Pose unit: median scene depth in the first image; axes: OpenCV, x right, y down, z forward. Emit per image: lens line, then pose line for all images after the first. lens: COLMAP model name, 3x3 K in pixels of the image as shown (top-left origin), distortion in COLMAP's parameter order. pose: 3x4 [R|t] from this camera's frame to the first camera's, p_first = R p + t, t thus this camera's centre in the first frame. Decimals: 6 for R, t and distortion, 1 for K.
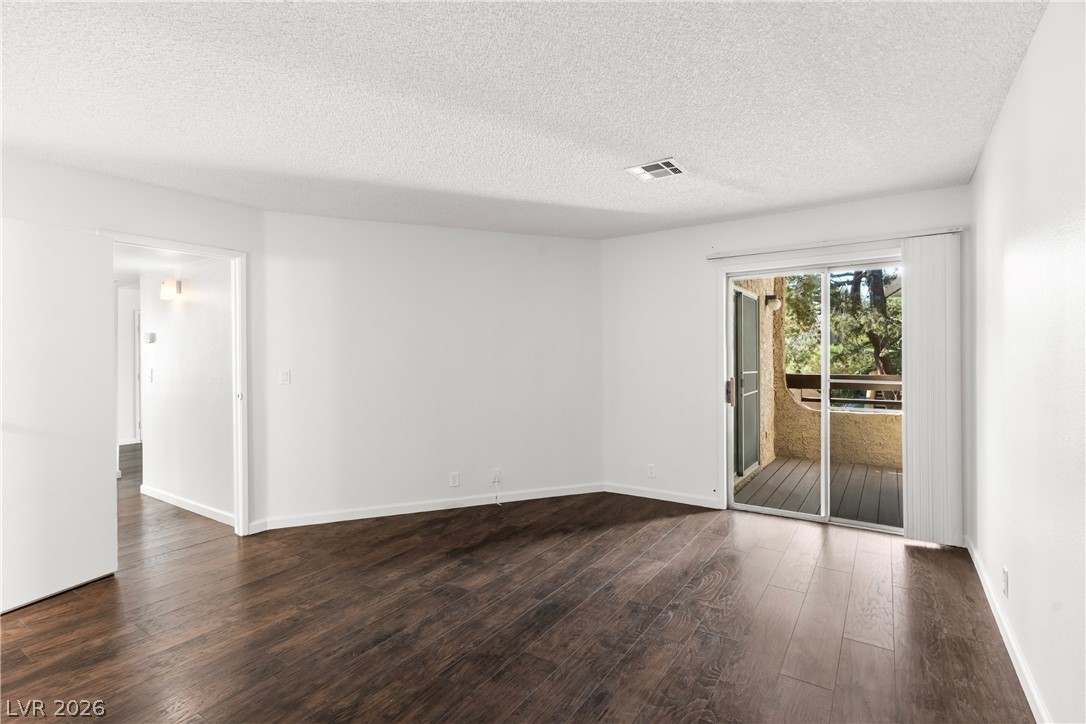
lens RADIAL K [[512.7, 0, 540.8], [0, 512.7, 359.7], [0, 0, 1]] dist [-0.002415, 0.002471]
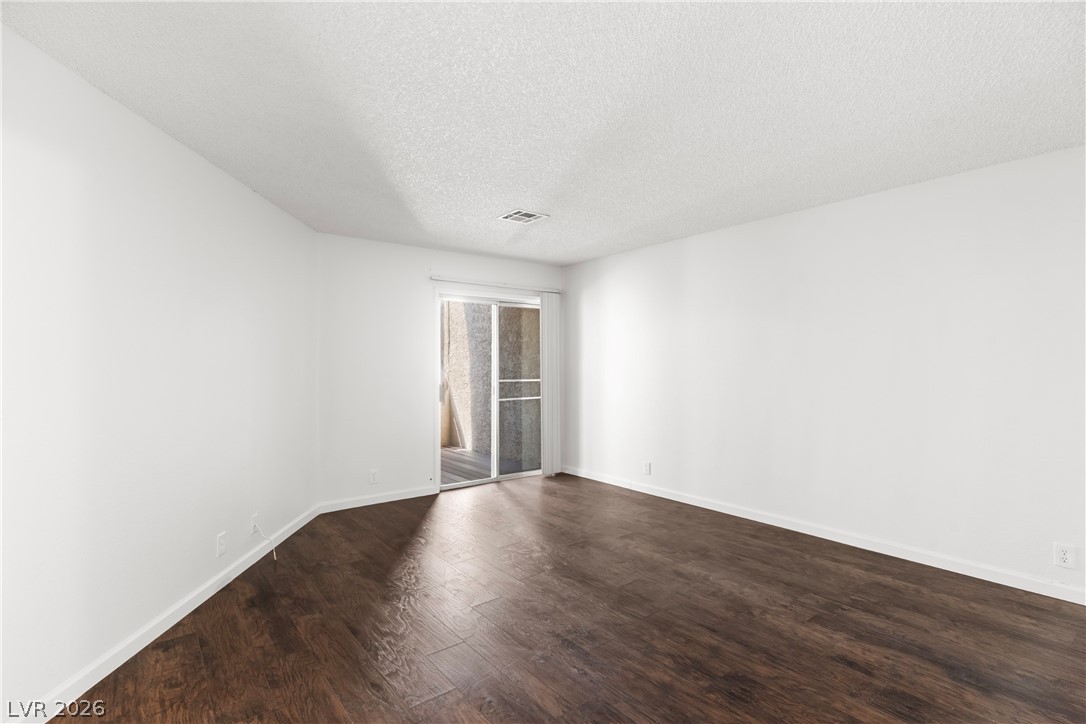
lens RADIAL K [[512.7, 0, 545.2], [0, 512.7, 361.6], [0, 0, 1]] dist [-0.002415, 0.002471]
pose [[0.312855, 0.008046, 0.949767, -0.806332], [0.004622, 0.999939, -0.009994, 0.003163], [-0.949790, 0.007516, 0.312799, 0.459479]]
